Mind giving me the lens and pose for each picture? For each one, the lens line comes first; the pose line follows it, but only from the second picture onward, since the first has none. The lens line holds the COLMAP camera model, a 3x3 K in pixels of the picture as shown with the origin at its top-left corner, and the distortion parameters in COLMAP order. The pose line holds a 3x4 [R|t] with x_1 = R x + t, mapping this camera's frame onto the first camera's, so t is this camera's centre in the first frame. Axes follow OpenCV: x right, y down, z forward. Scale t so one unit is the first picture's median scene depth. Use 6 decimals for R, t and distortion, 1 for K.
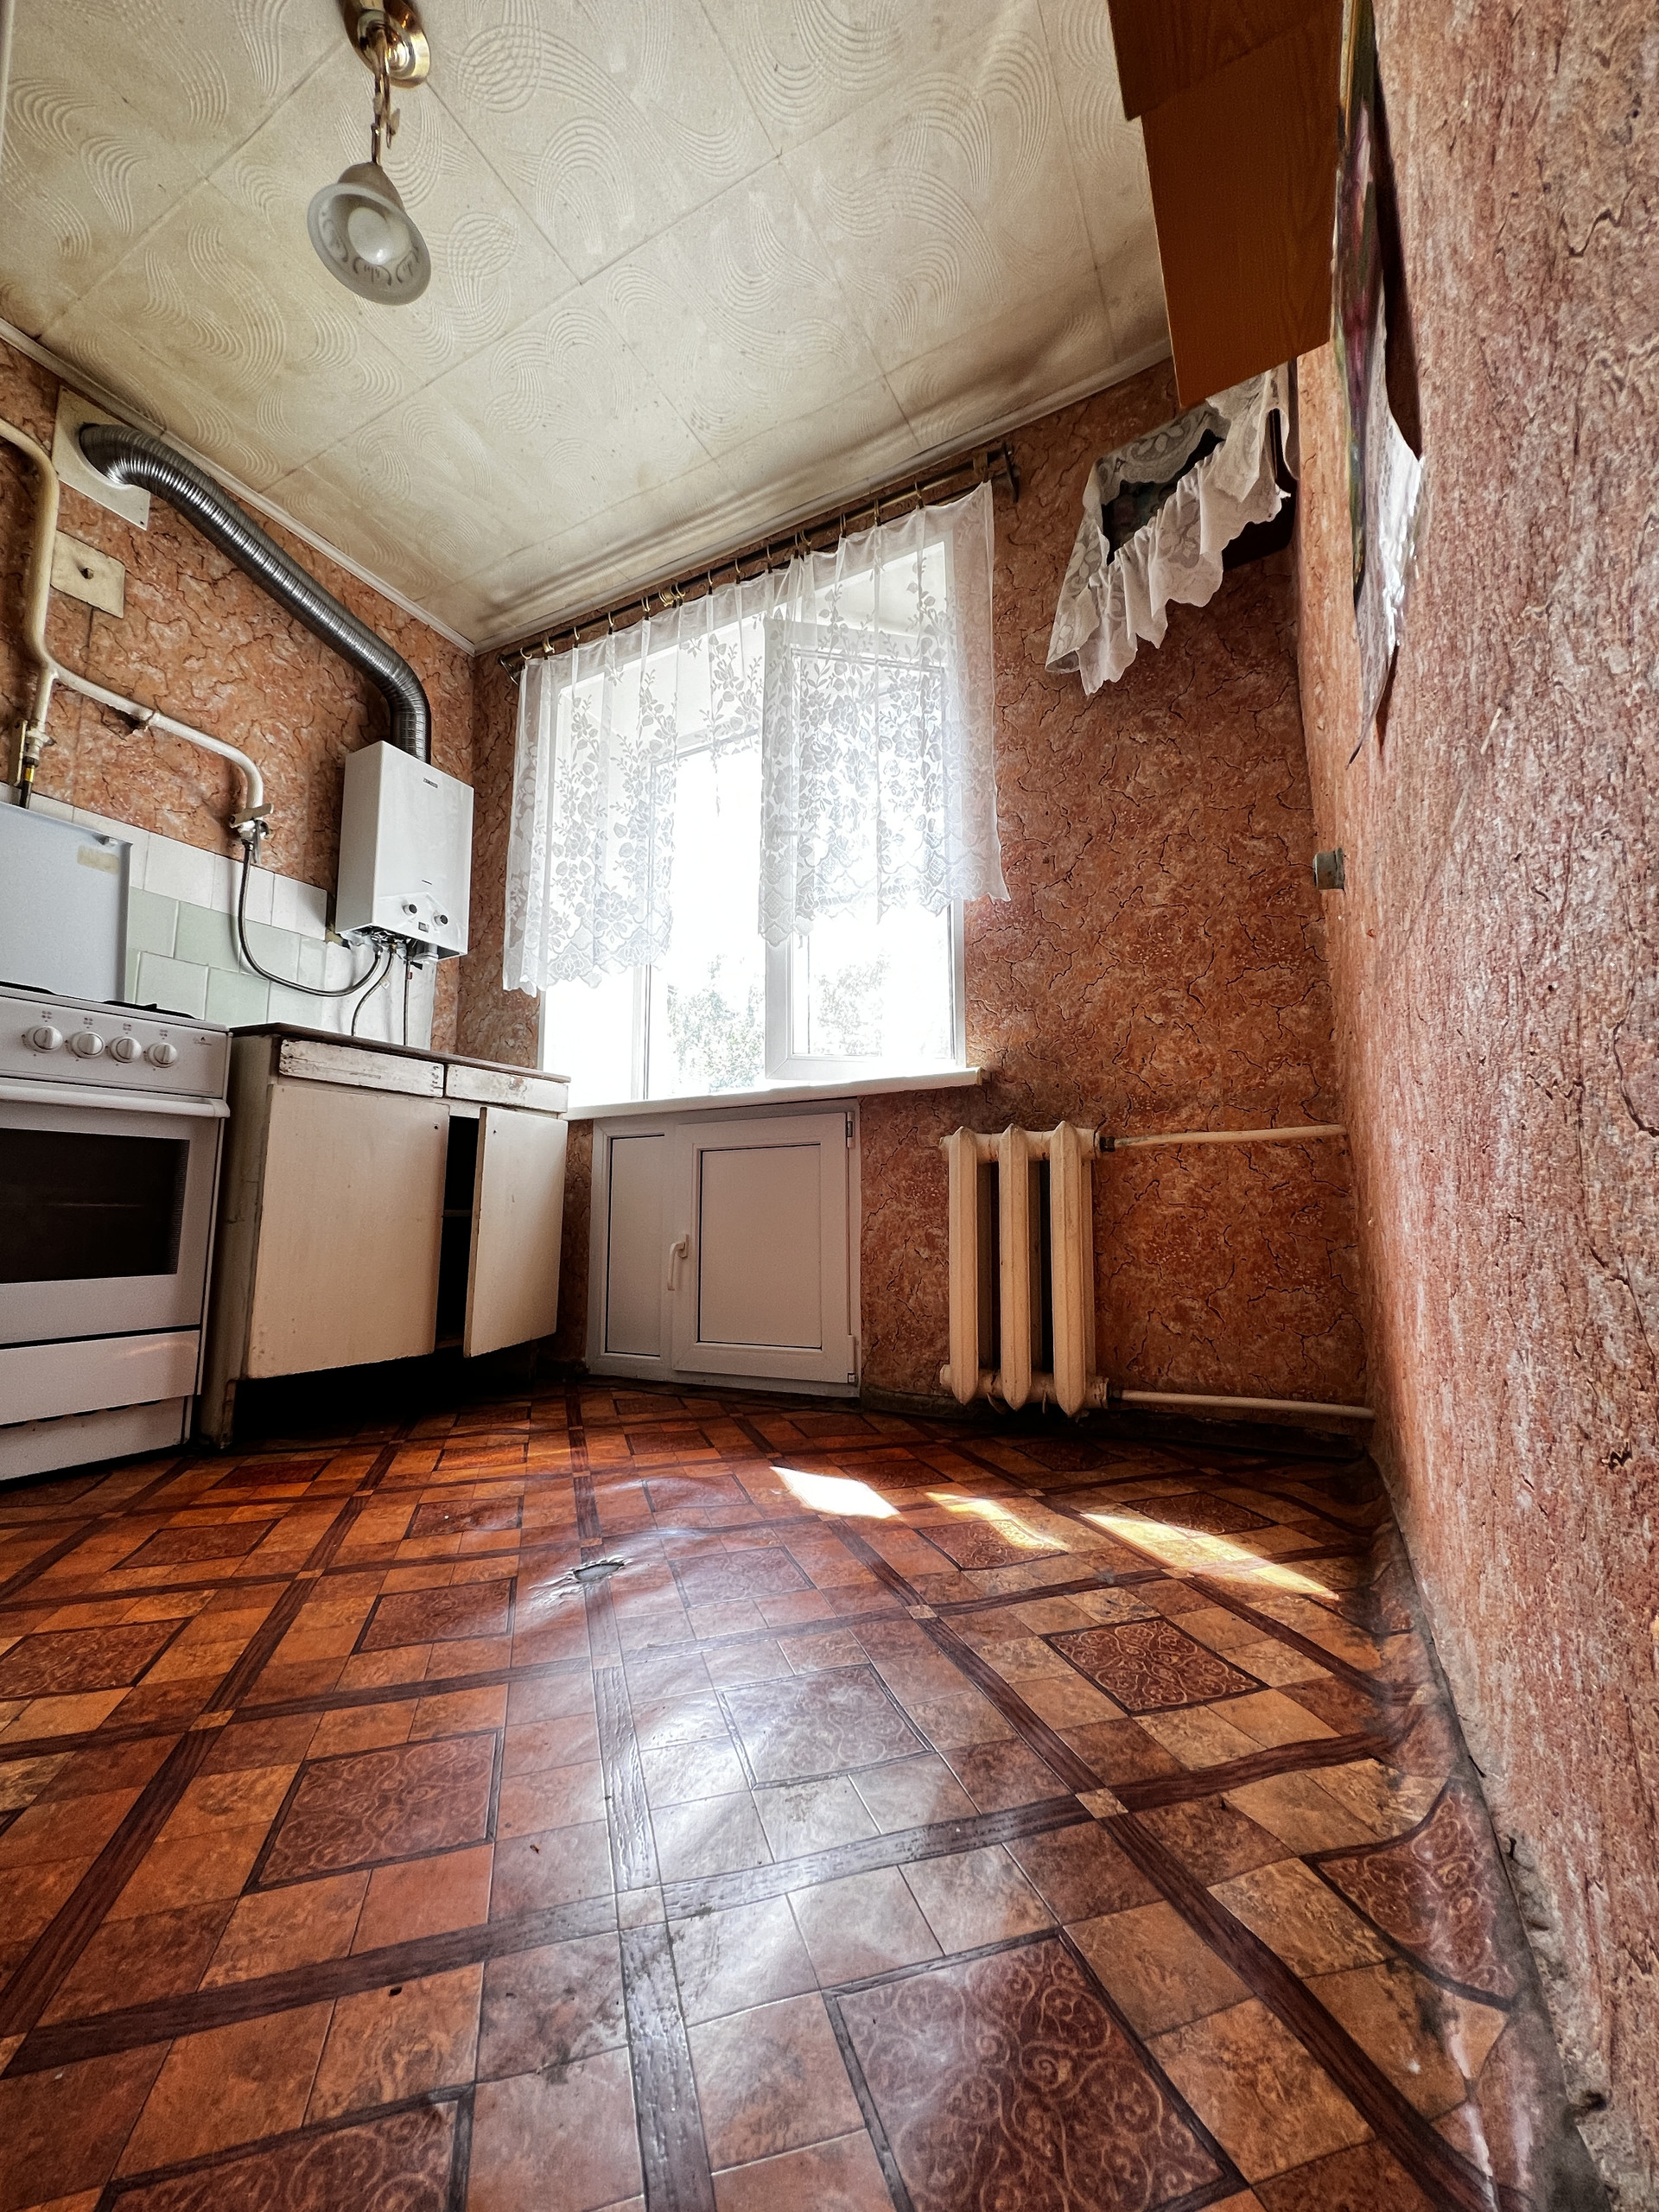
lens RADIAL K [[883.1, 0, 827.5], [0, 883.1, 1109.1], [0, 0, 1]] dist [-0.005156, 0.000596]
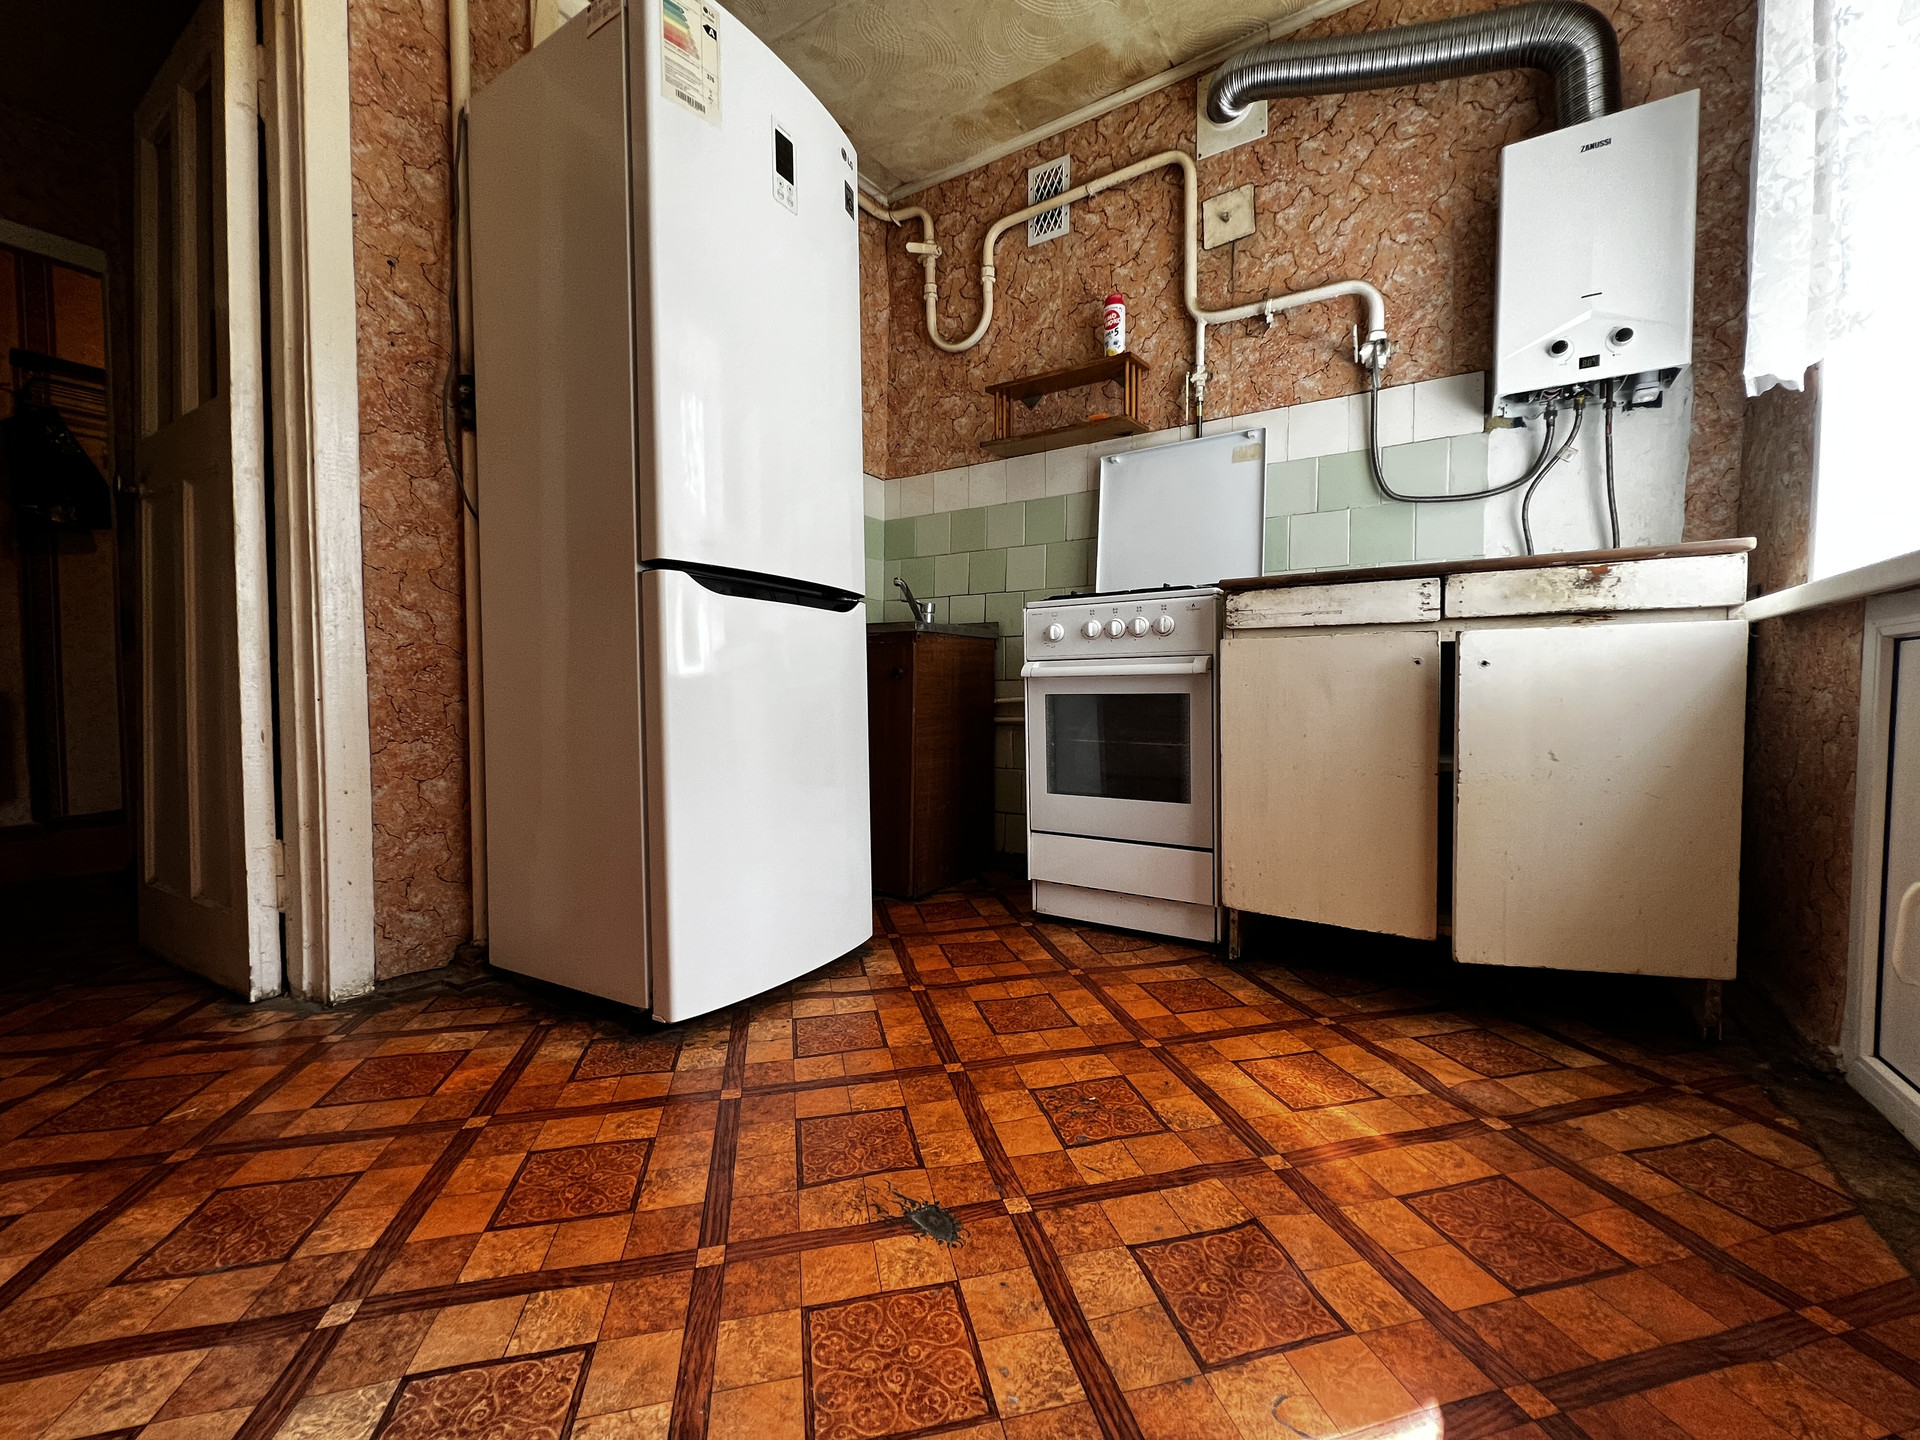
lens RADIAL K [[766.5, 0, 956.4], [0, 766.5, 718.1], [0, 0, 1]] dist [-0.005156, 0.000596]
pose [[-0.078314, 0.042553, -0.996020, 0.265713], [0.126729, 0.991408, 0.032392, -0.004348], [0.988841, -0.123688, -0.083034, 0.623641]]
